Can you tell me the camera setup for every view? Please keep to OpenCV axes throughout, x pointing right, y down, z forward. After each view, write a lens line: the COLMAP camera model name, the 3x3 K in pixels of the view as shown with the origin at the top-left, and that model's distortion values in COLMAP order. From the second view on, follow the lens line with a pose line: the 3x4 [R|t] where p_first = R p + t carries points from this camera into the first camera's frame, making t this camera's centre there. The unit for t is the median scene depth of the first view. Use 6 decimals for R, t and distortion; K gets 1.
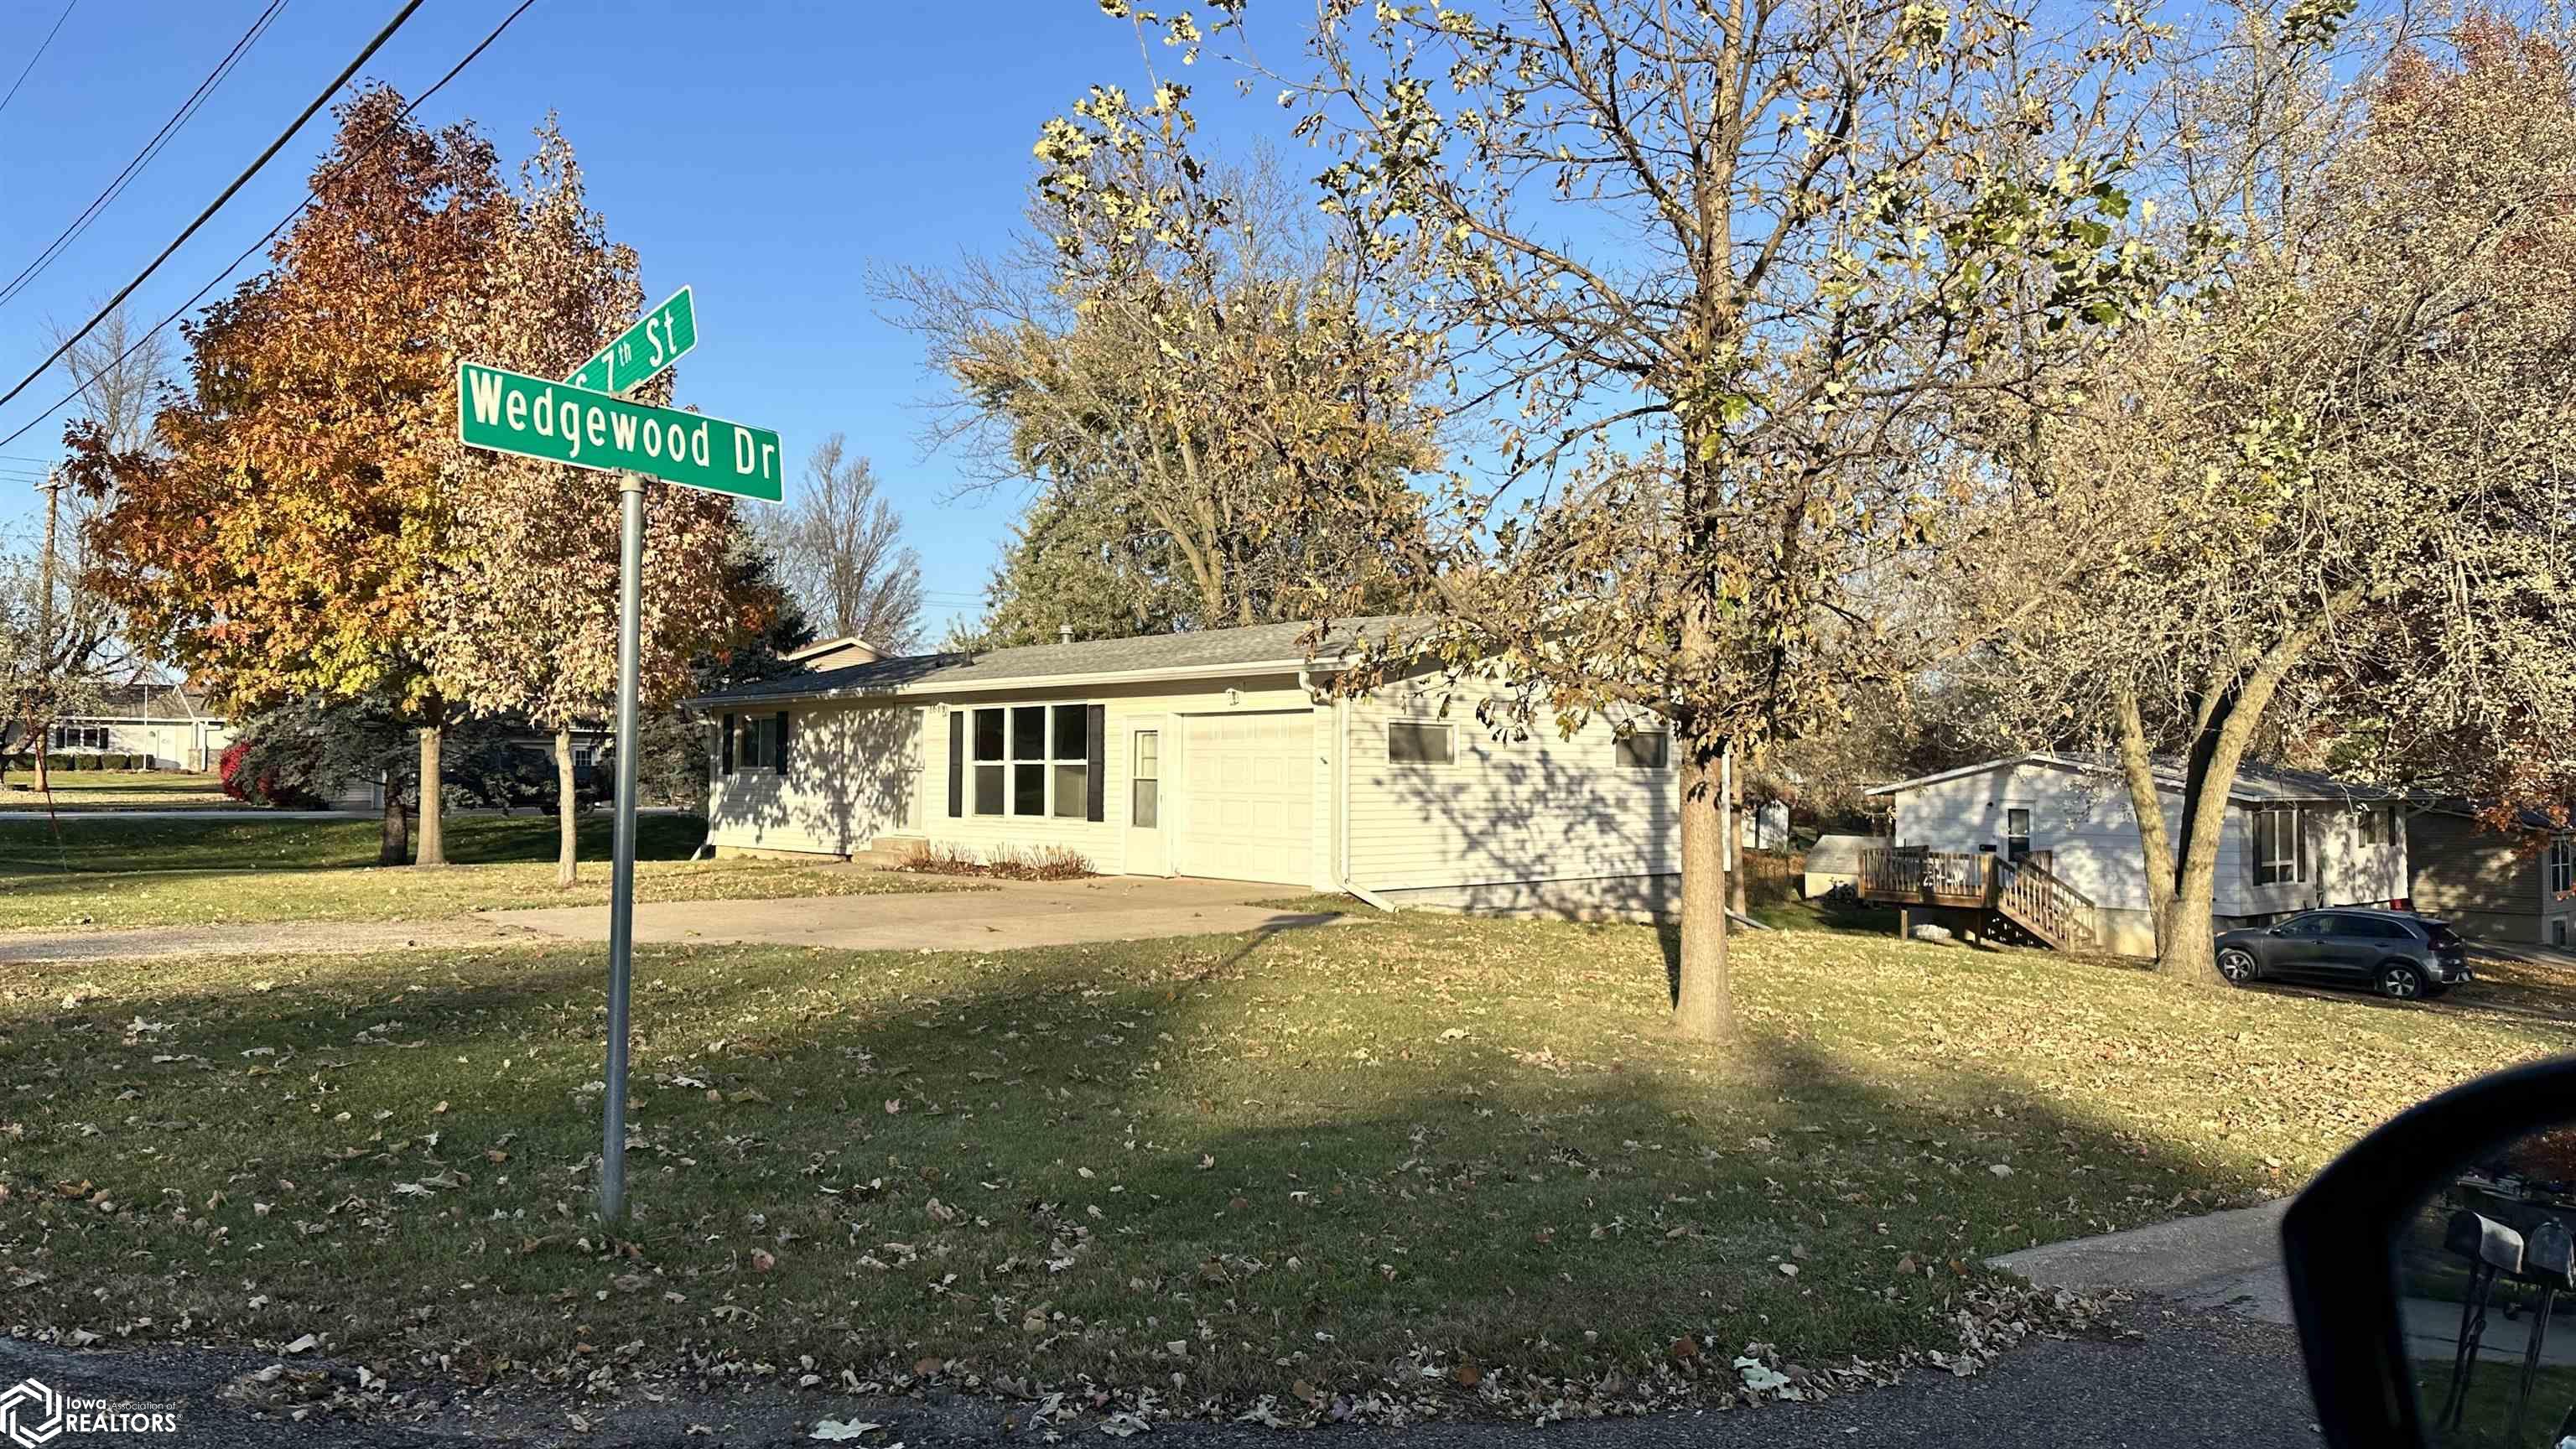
lens RADIAL K [[1786.9, 0, 1286.3], [0, 1786.9, 714.9], [0, 0, 1]] dist [0.082233, -0.094790]
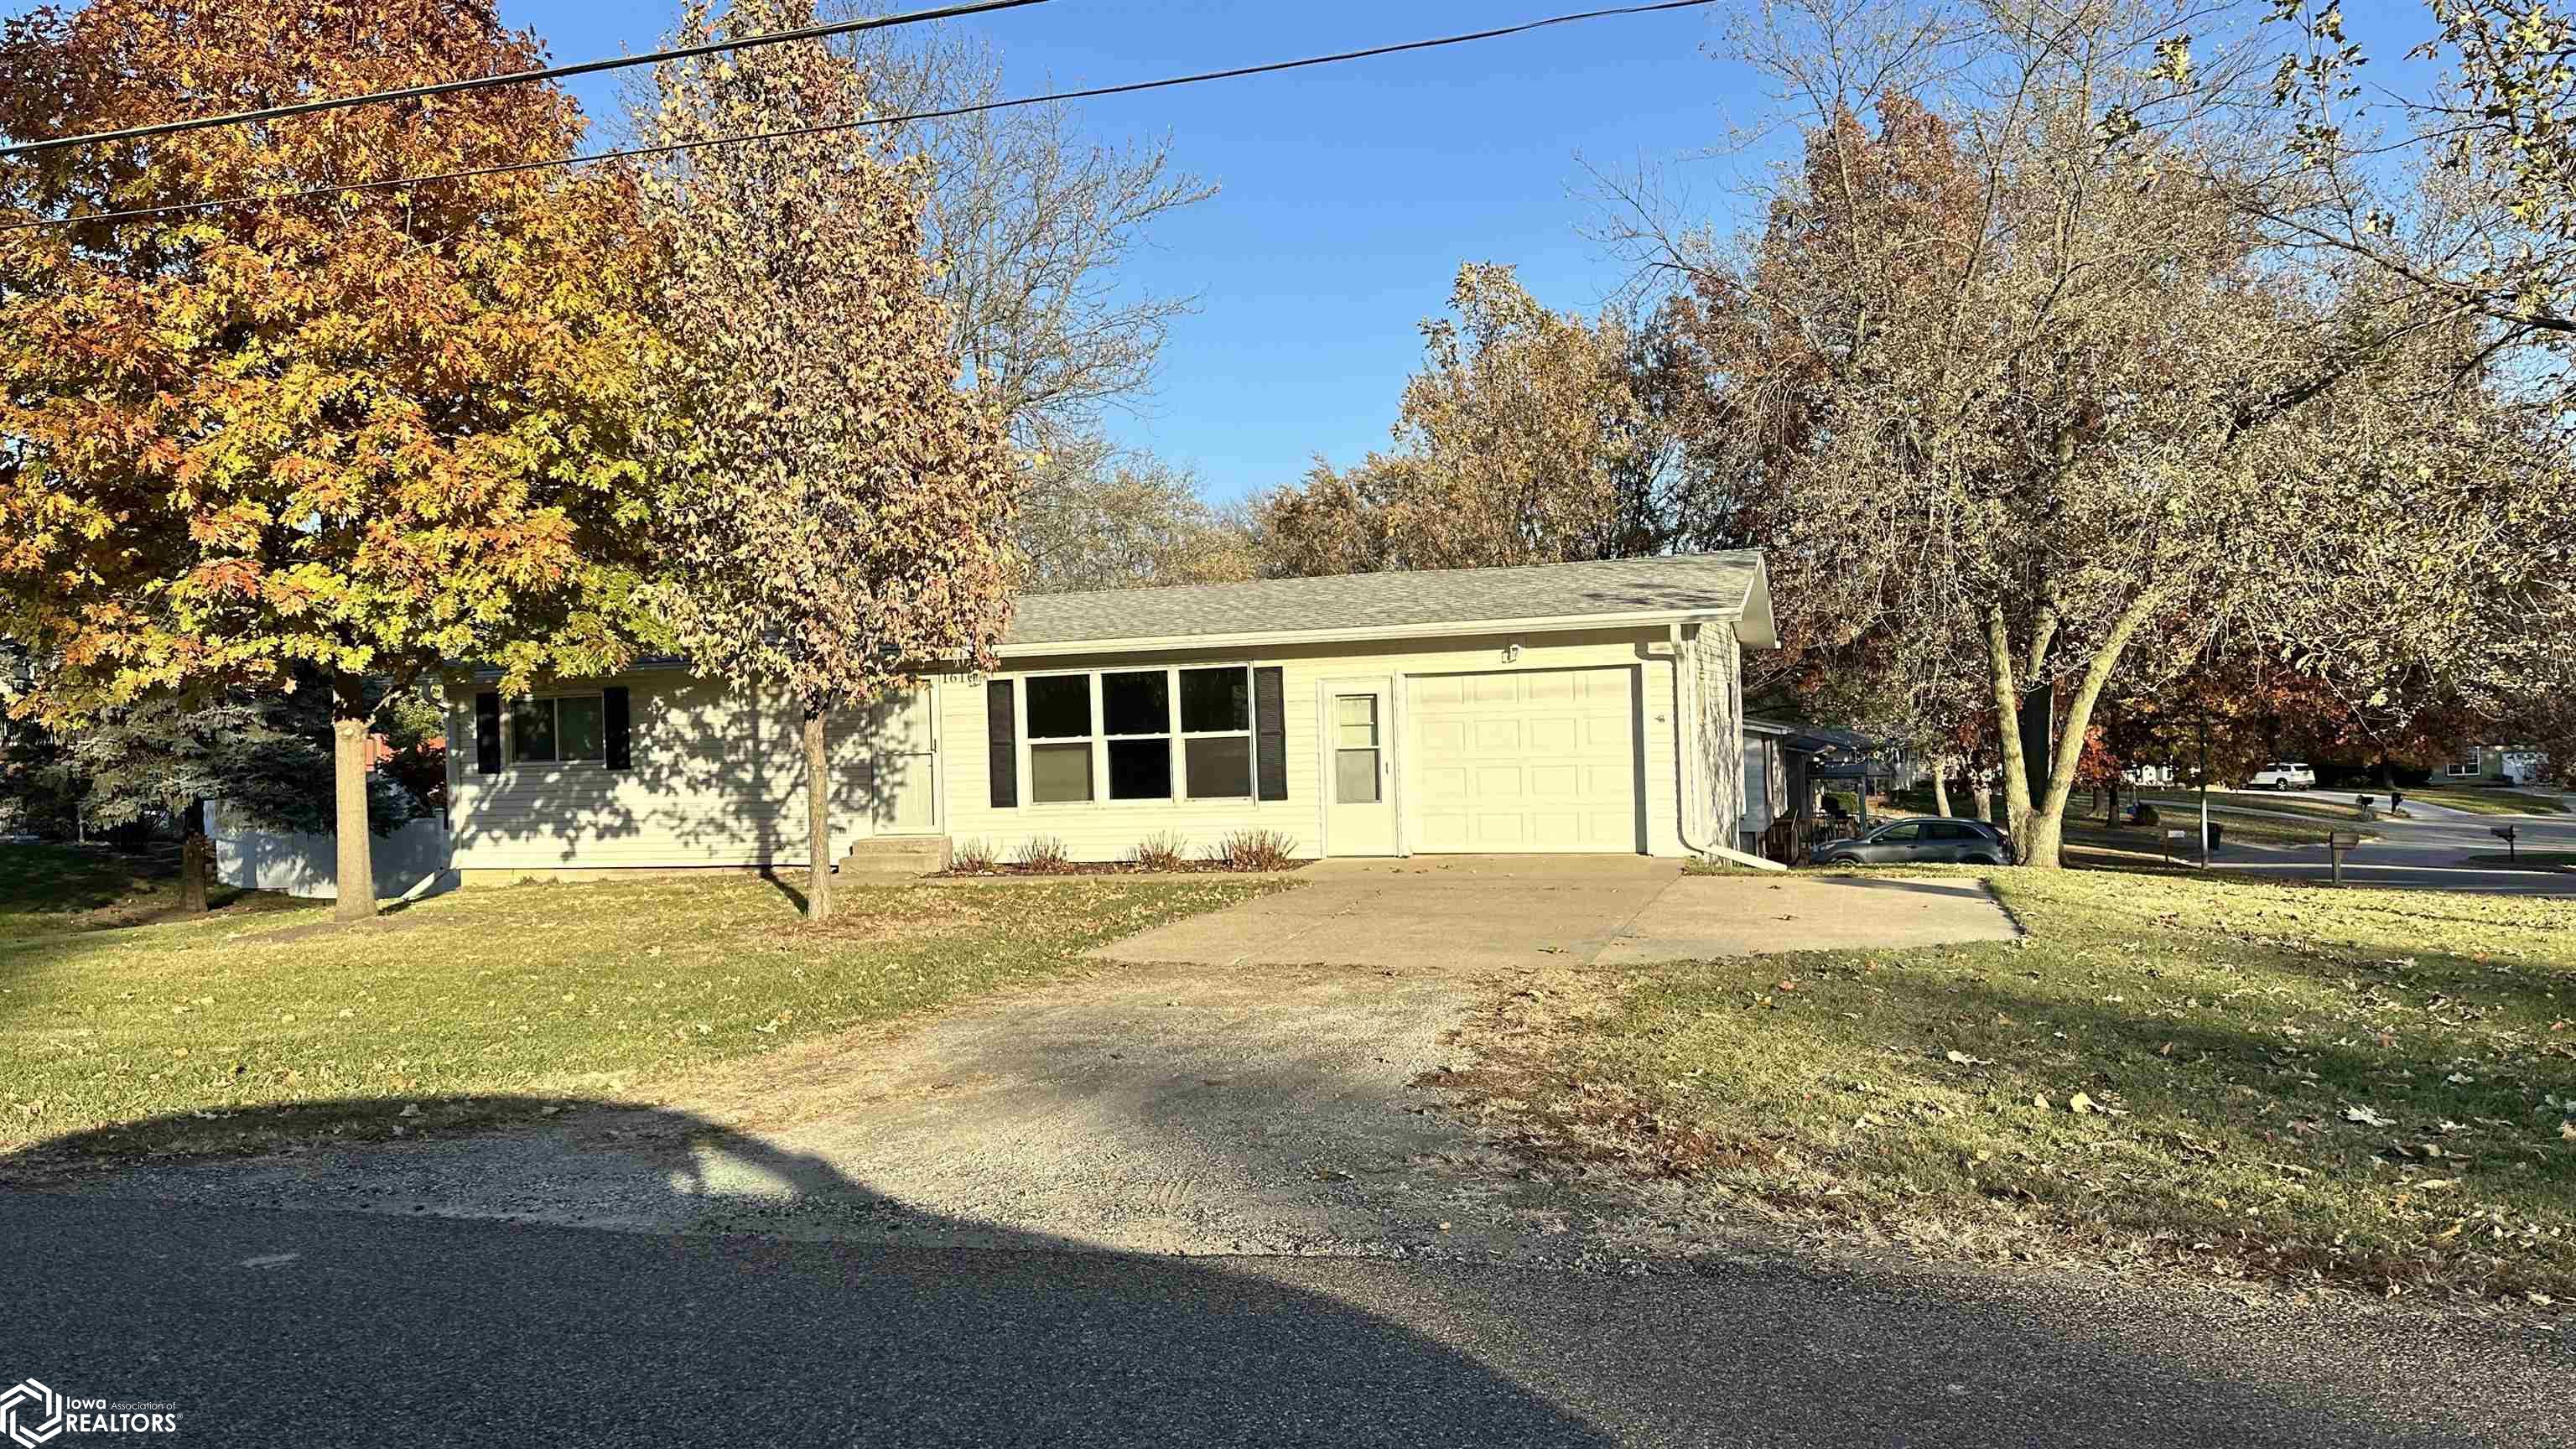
lens RADIAL K [[1786.9, 0, 1301.4], [0, 1786.9, 740.6], [0, 0, 1]] dist [0.082233, -0.094790]
pose [[0.861641, -0.040261, 0.505919, -0.499230], [0.023469, 0.998943, 0.039525, -0.003702], [-0.506976, -0.022183, 0.861675, 0.218390]]
